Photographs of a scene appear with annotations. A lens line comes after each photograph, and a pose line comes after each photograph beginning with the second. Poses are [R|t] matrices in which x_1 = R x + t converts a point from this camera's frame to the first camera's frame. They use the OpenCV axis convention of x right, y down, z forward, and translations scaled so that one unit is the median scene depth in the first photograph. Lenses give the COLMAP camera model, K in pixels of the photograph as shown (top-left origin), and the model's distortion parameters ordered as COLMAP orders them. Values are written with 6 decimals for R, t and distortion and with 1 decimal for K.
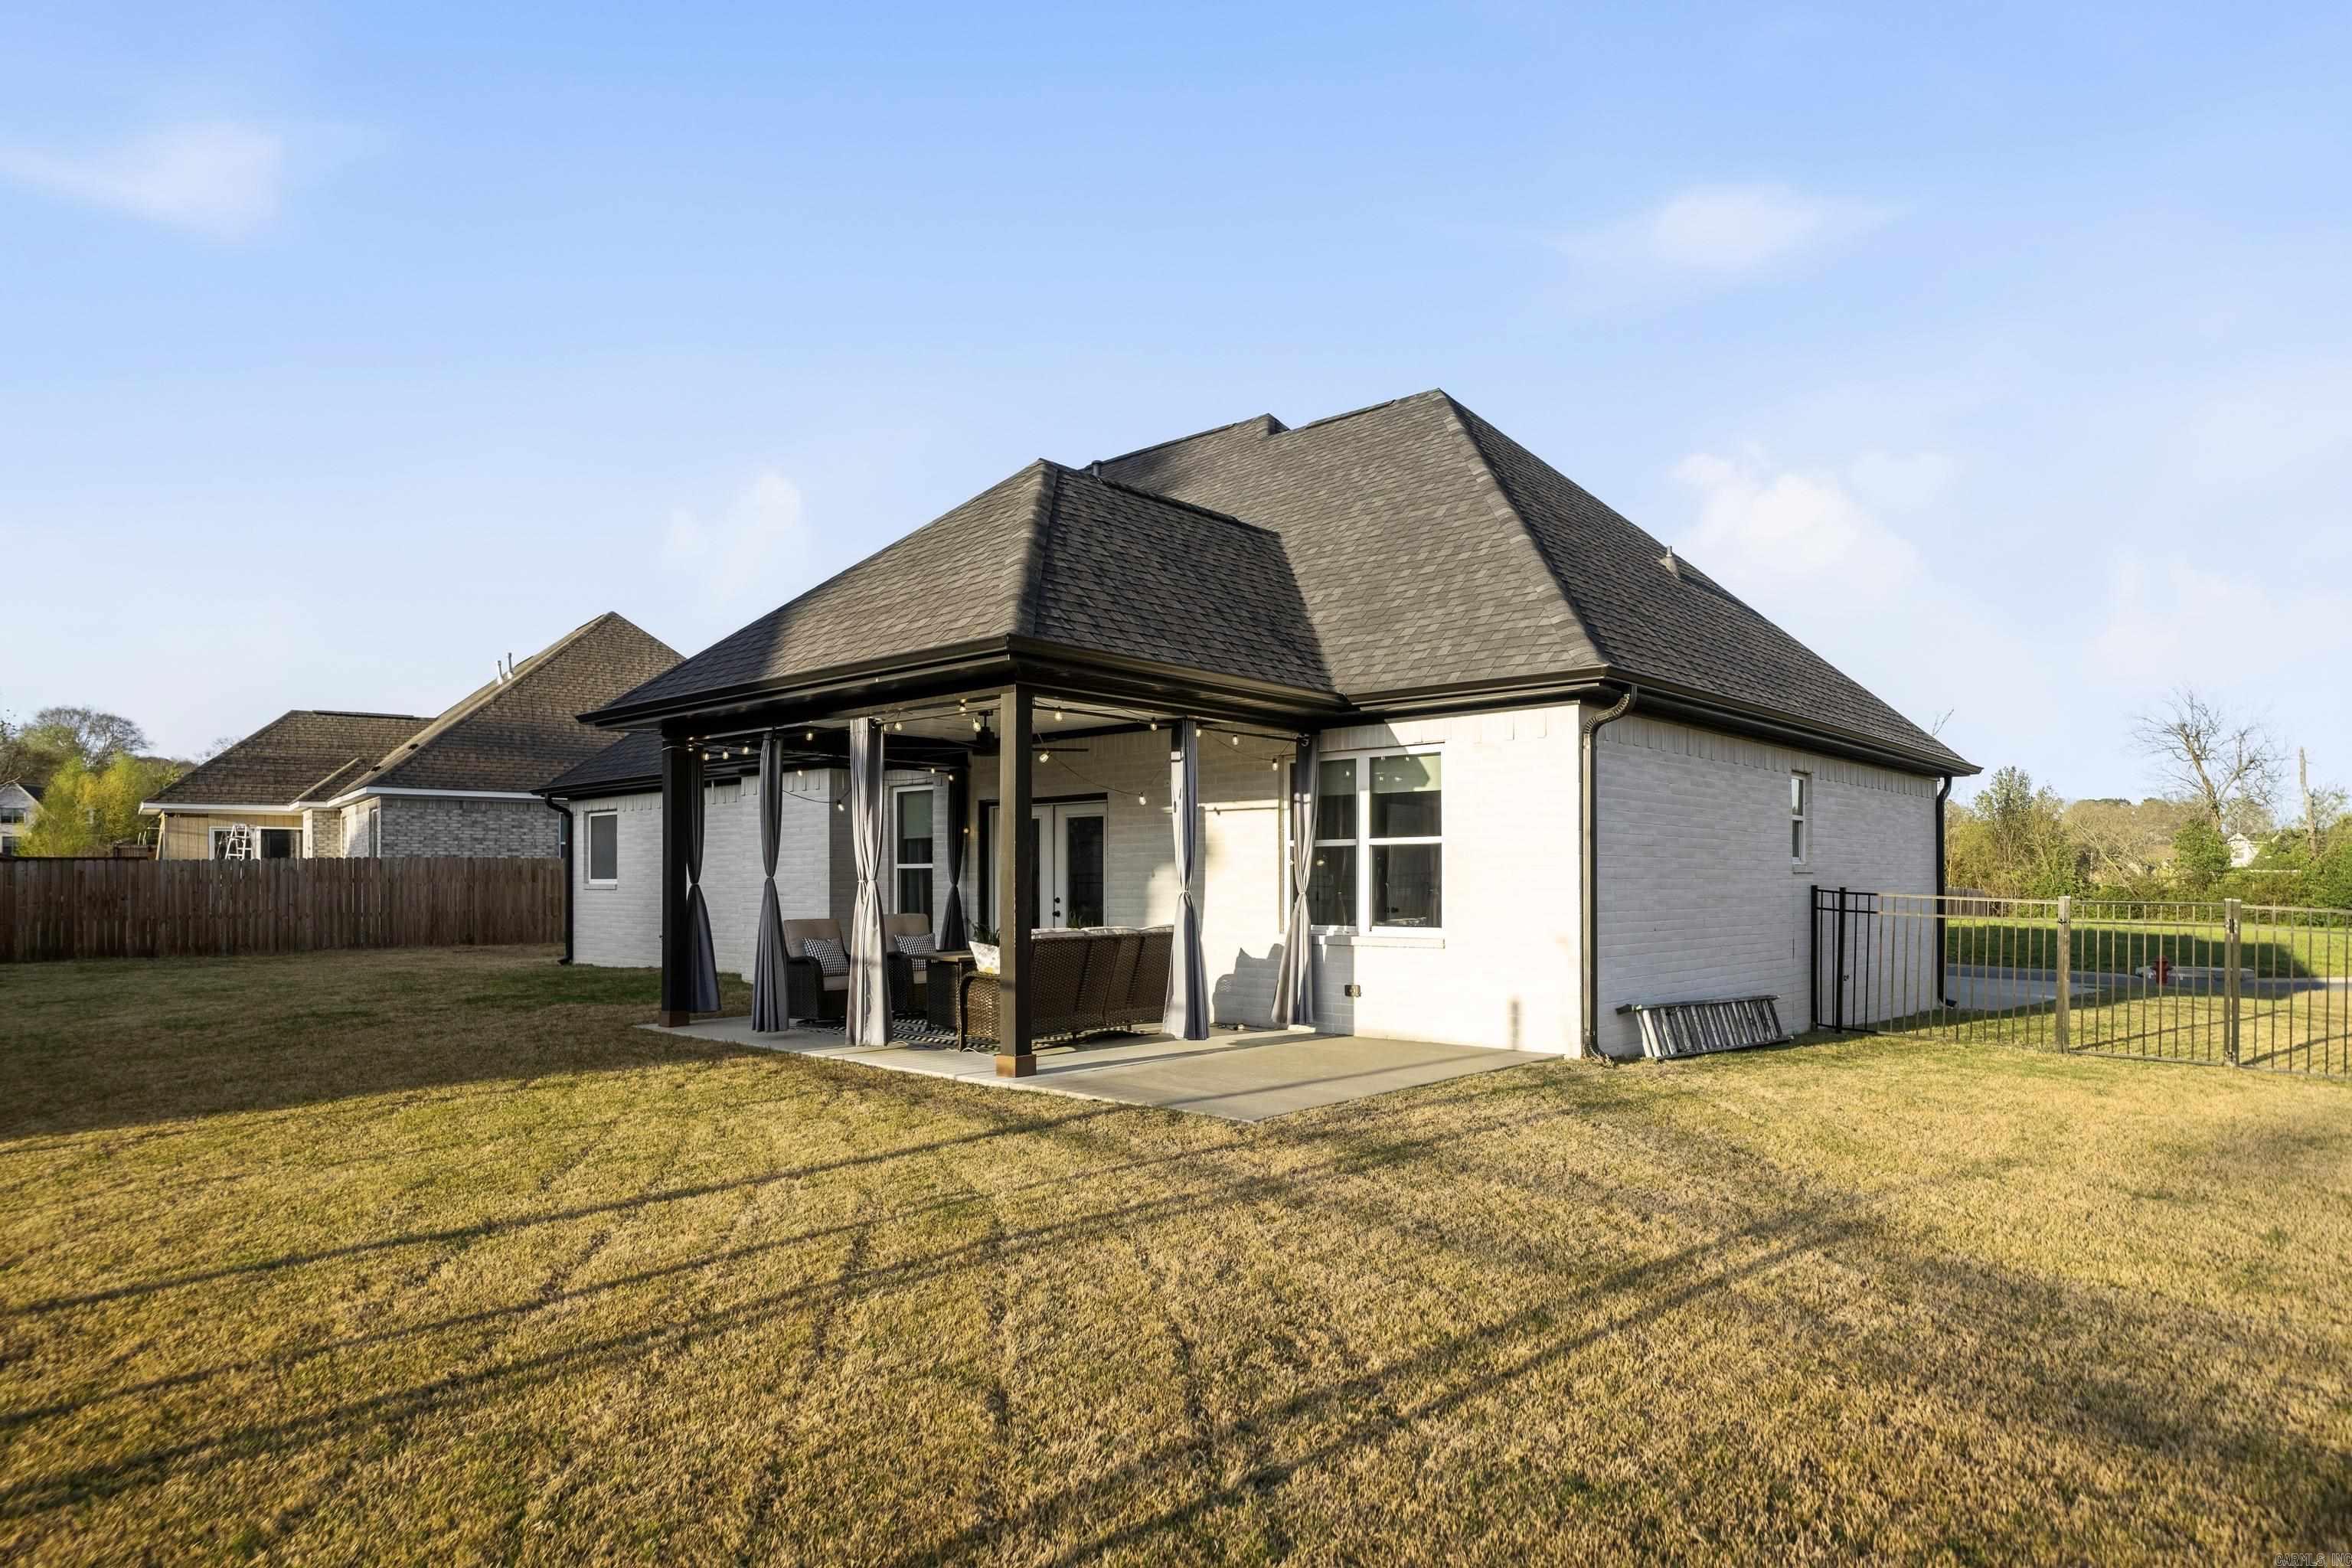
lens RADIAL K [[1342.7, 0, 1174.2], [0, 1342.7, 889.0], [0, 0, 1]] dist [0.000446, 0.000112]
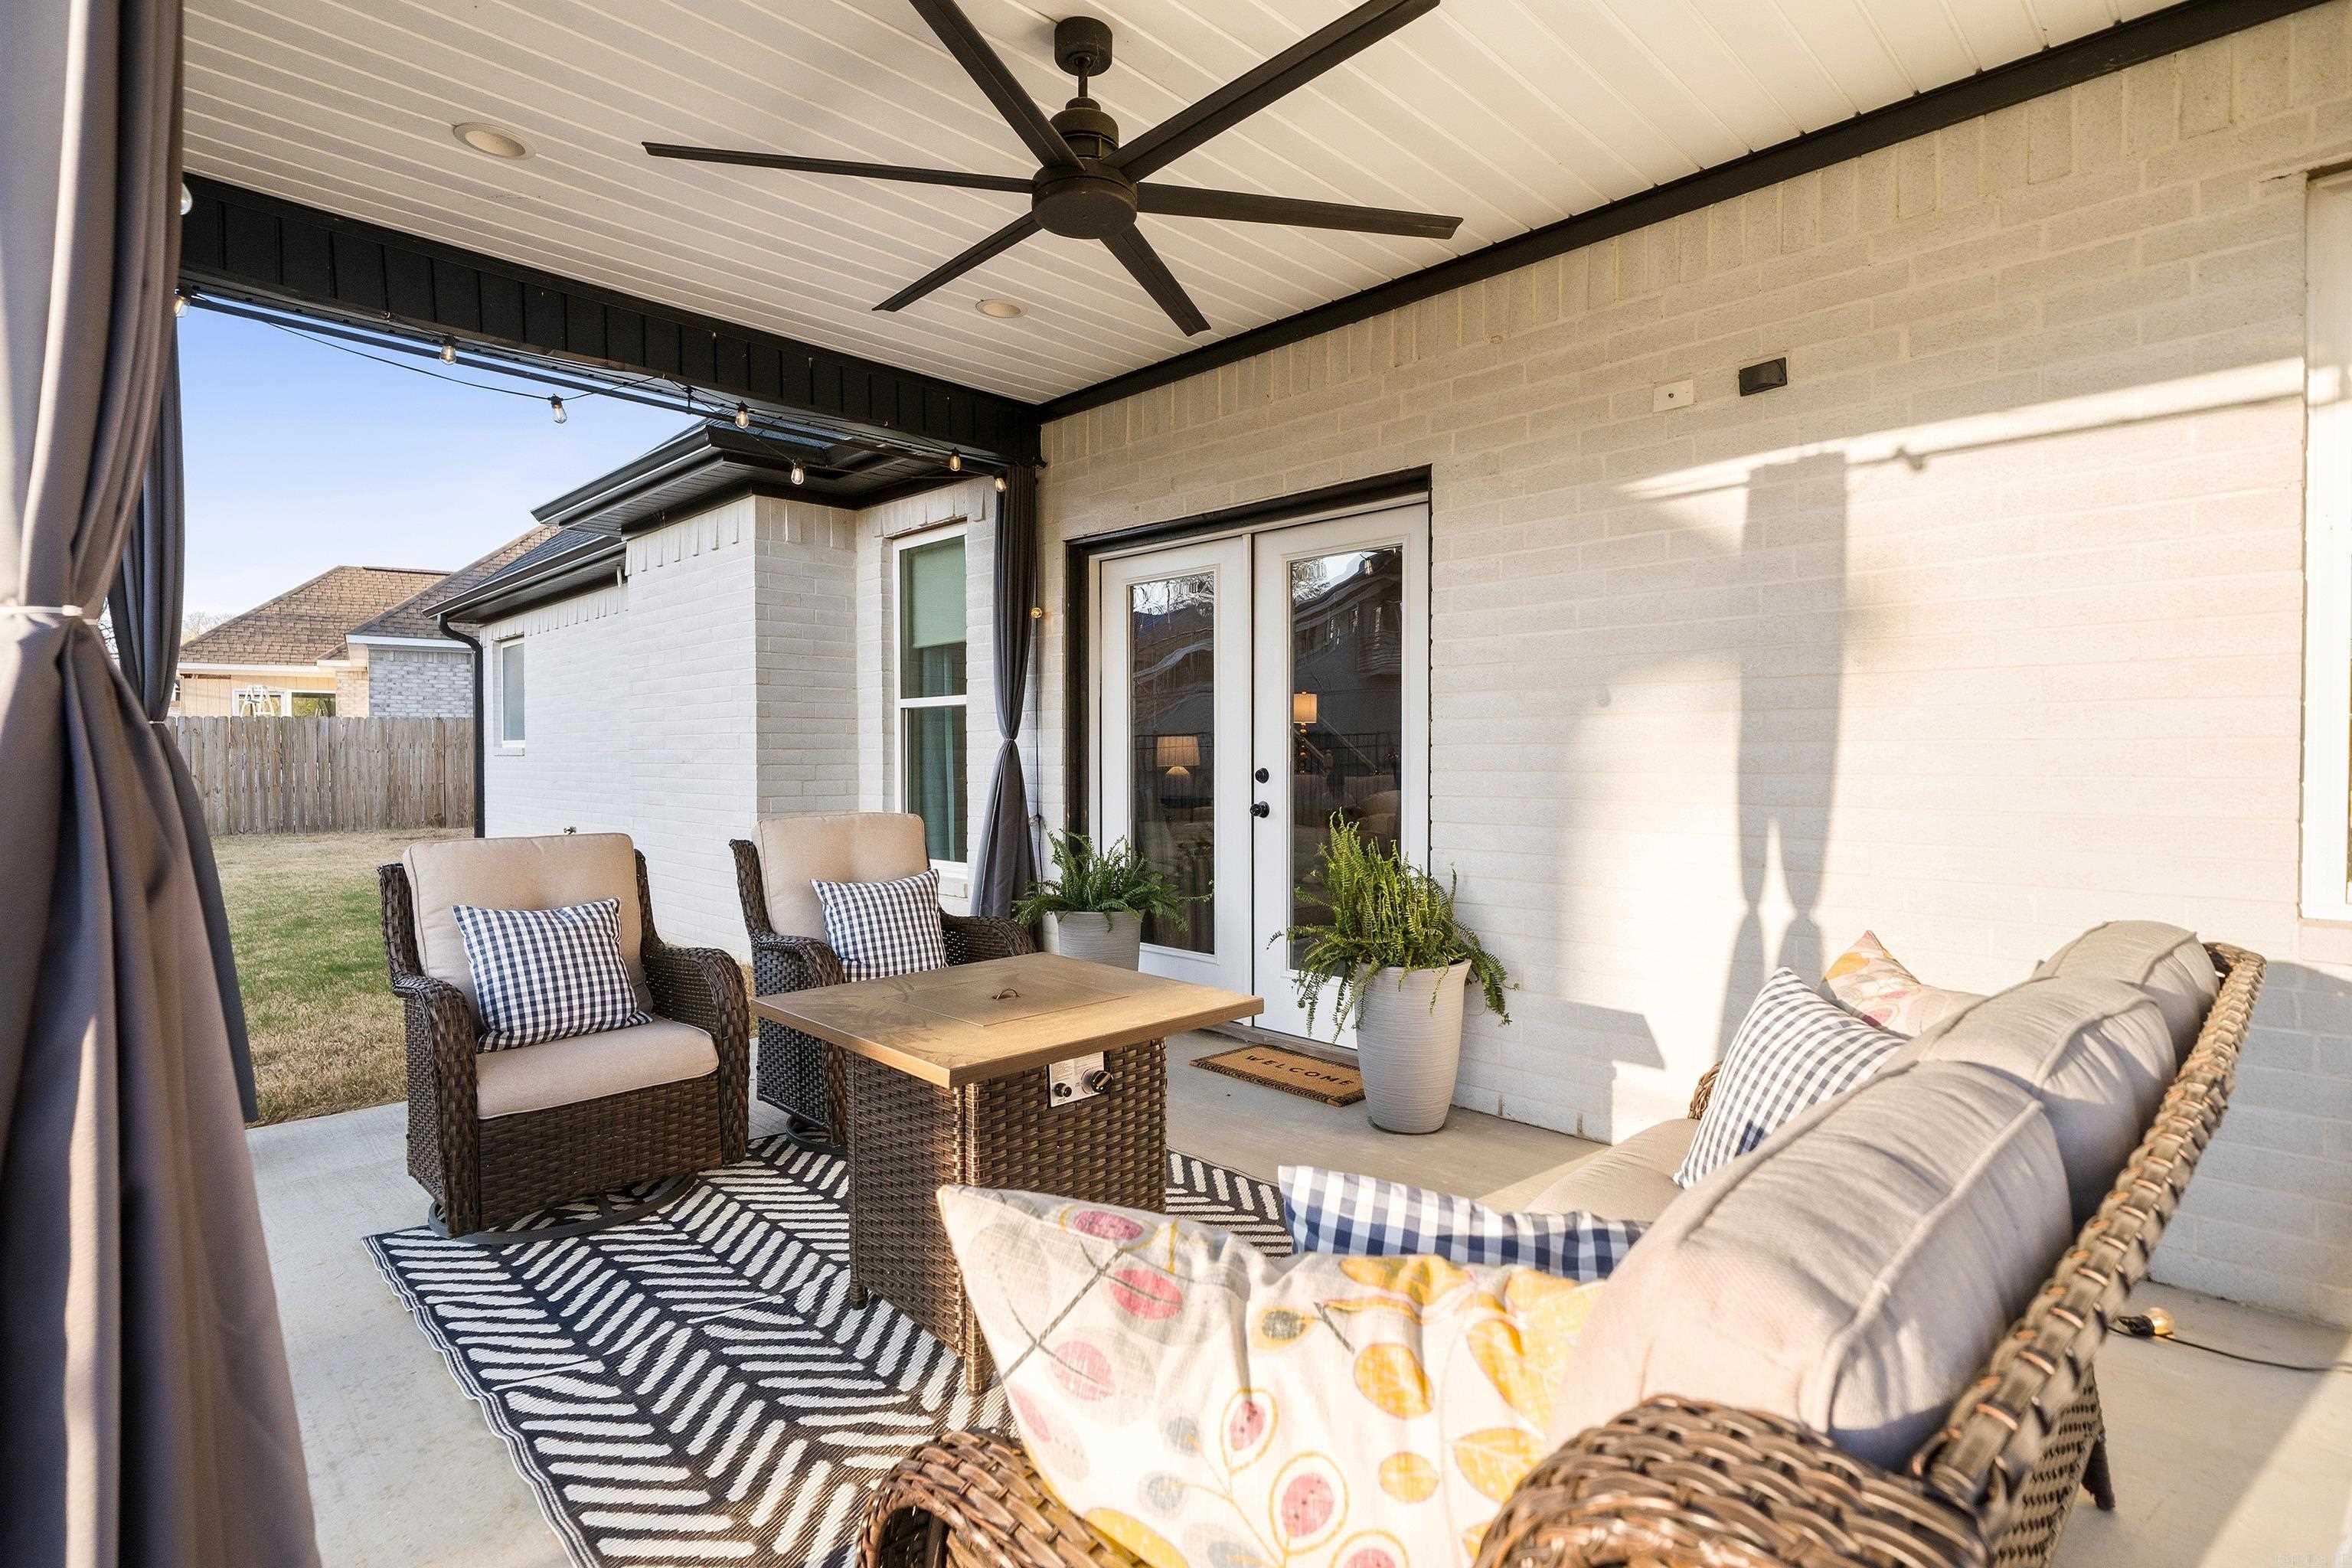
lens RADIAL K [[1138.2, 0, 1176.0], [0, 1138.2, 784.0], [0, 0, 1]] dist [-0.001488, -0.000192]
pose [[0.998337, 0.001808, -0.057628, -0.062272], [-0.000660, 0.999801, 0.019930, 0.002838], [0.057652, -0.019859, 0.998139, 0.445036]]
